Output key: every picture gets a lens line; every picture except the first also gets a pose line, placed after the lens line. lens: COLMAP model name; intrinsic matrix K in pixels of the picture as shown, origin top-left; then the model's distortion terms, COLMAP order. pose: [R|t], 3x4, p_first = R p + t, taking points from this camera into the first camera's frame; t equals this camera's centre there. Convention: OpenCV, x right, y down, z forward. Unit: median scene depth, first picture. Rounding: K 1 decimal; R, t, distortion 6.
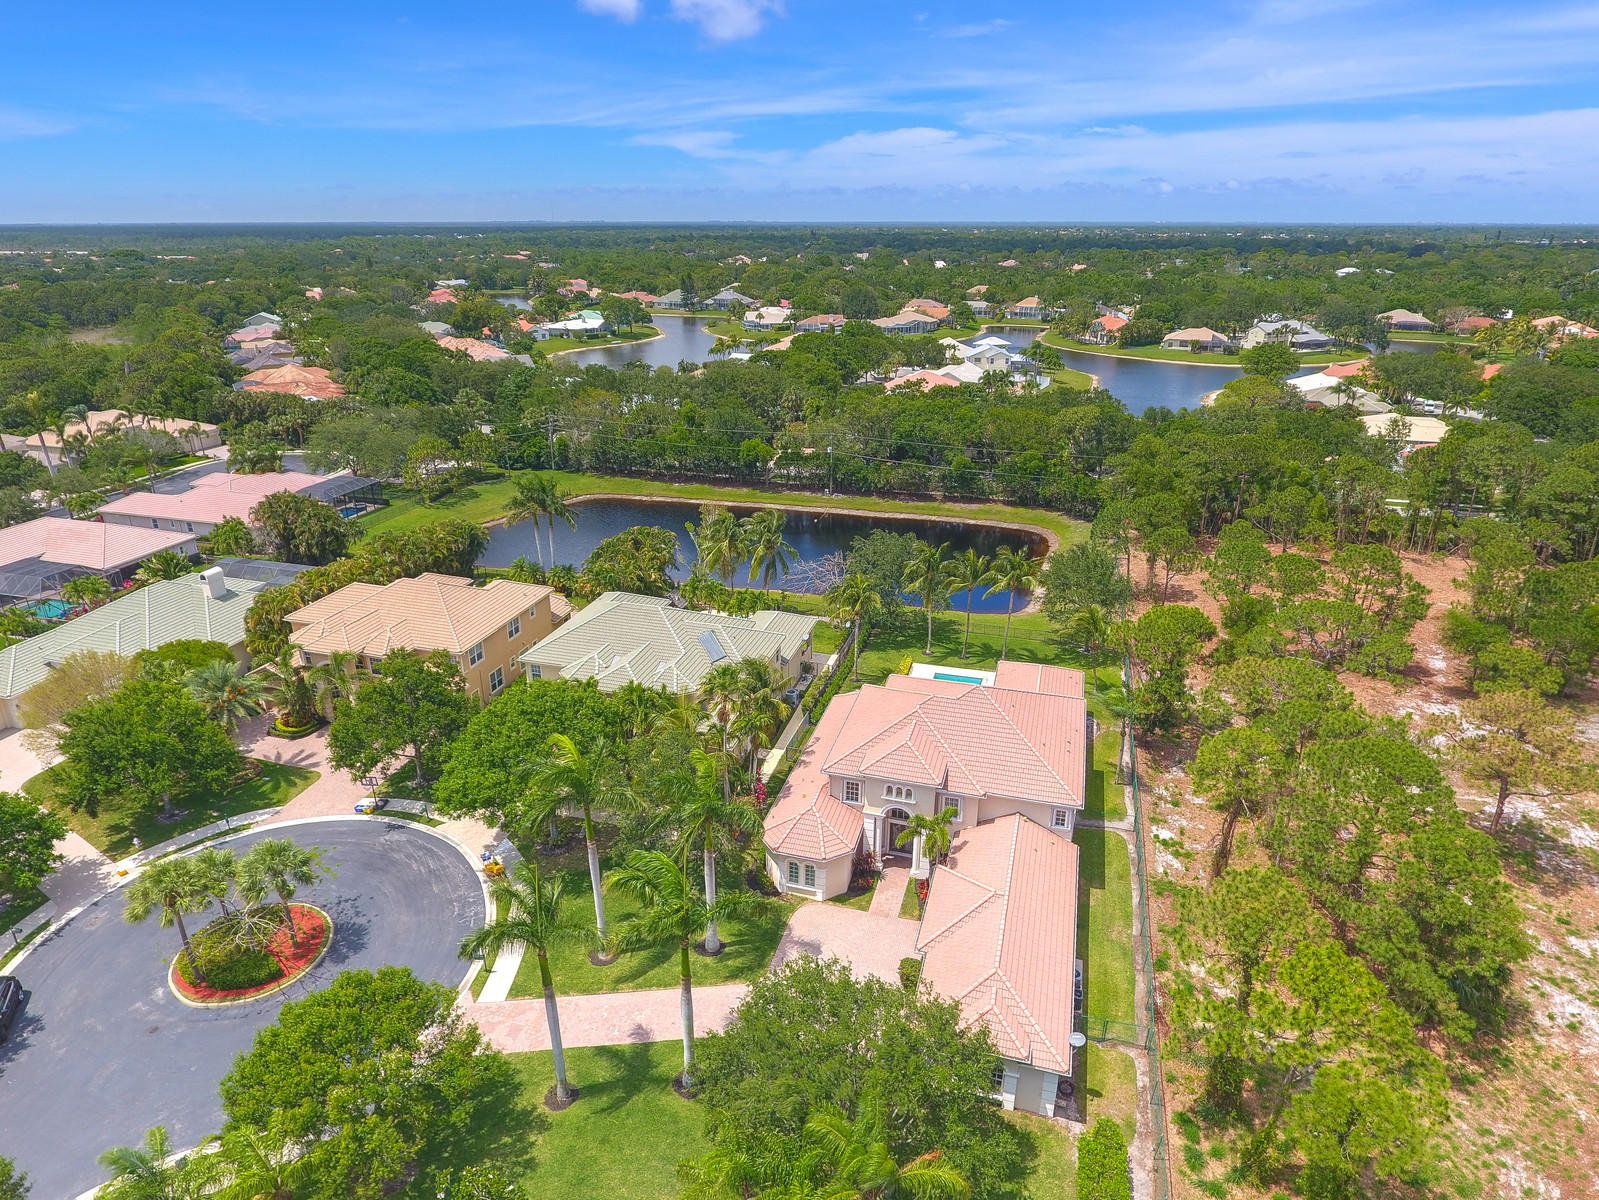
lens RADIAL K [[949.9, 0, 802.6], [0, 949.9, 610.6], [0, 0, 1]] dist [0.007052, -0.010317]
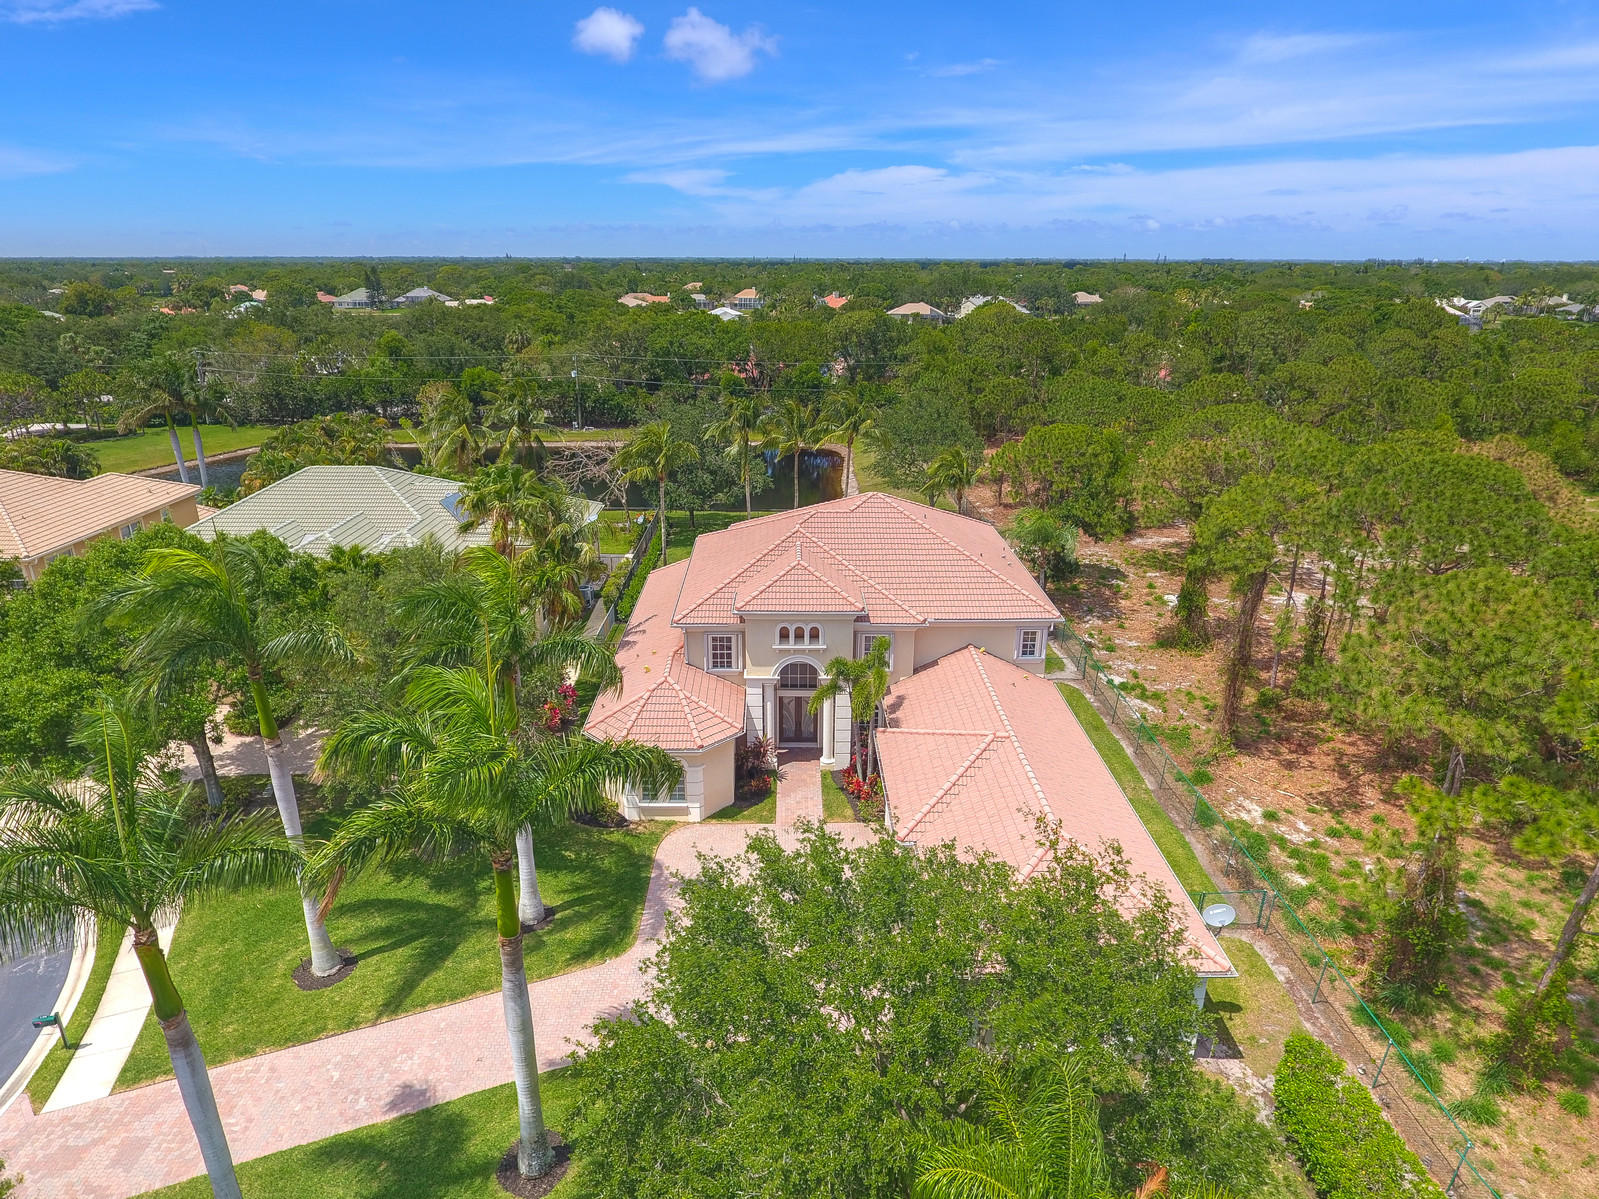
lens RADIAL K [[939.1, 0, 799.5], [0, 939.1, 599.5], [0, 0, 1]] dist [-0.000759, -0.001229]
pose [[0.955750, -0.092823, 0.279152, -0.074228], [0.106187, 0.993795, -0.033105, 0.184135], [-0.274347, 0.061282, 0.959676, 0.372076]]
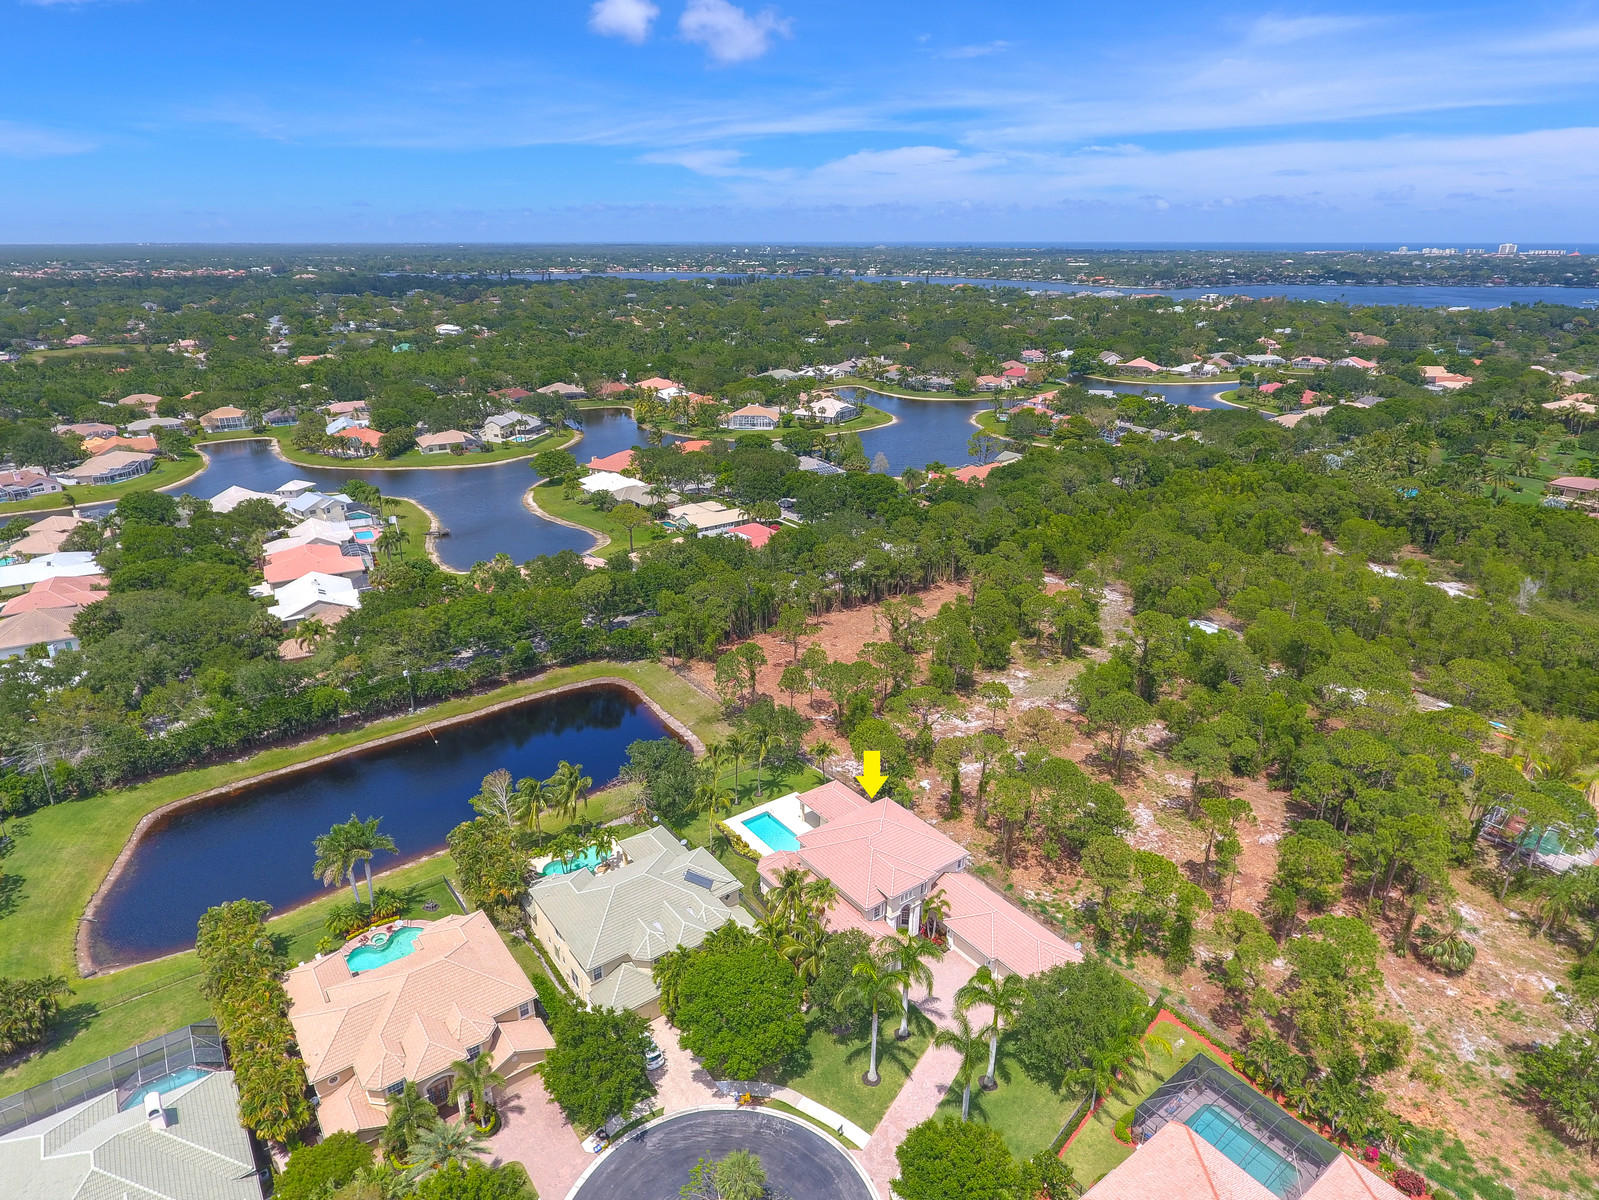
lens RADIAL K [[949.9, 0, 802.6], [0, 949.9, 610.6], [0, 0, 1]] dist [0.007052, -0.010317]
pose [[0.608709, -0.288285, 0.739165, -1.085549], [0.300766, 0.945958, 0.121254, -0.538673], [-0.734175, 0.148507, 0.662520, -0.078031]]
